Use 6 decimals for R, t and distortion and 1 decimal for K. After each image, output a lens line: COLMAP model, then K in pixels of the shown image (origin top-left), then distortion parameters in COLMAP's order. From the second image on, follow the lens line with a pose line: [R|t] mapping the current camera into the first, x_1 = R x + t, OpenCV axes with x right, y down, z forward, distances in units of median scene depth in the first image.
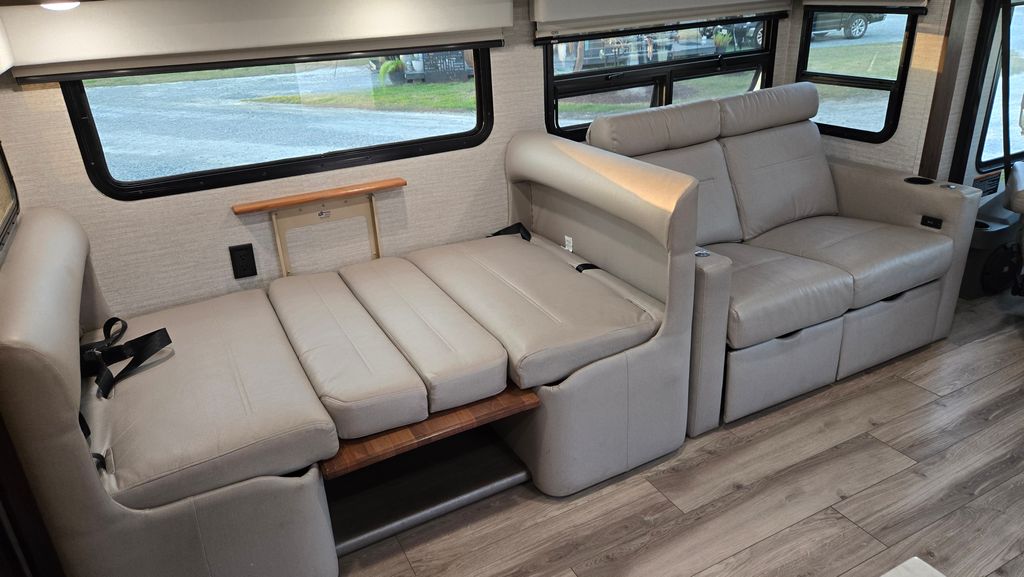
lens RADIAL K [[699.0, 0, 512.5], [0, 699.0, 282.8], [0, 0, 1]] dist [0.095946, -0.126689]
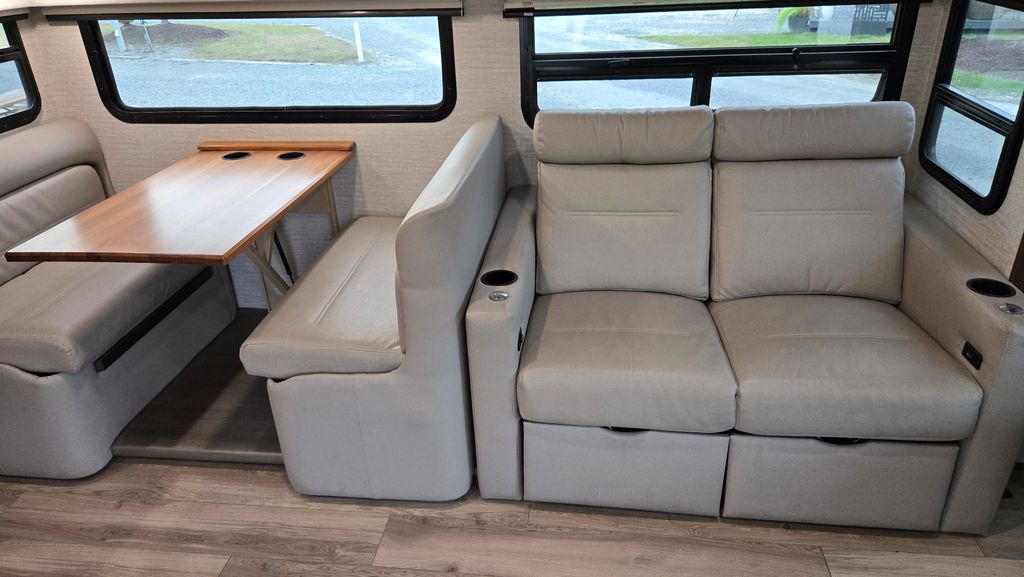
lens RADIAL K [[697.2, 0, 496.7], [0, 697.2, 291.9], [0, 0, 1]] dist [0.093514, -0.119622]
pose [[0.811832, 0.279260, -0.512779, 0.577544], [-0.229910, 0.960151, 0.158905, -0.148518], [0.536721, -0.011111, 0.843686, 0.257241]]
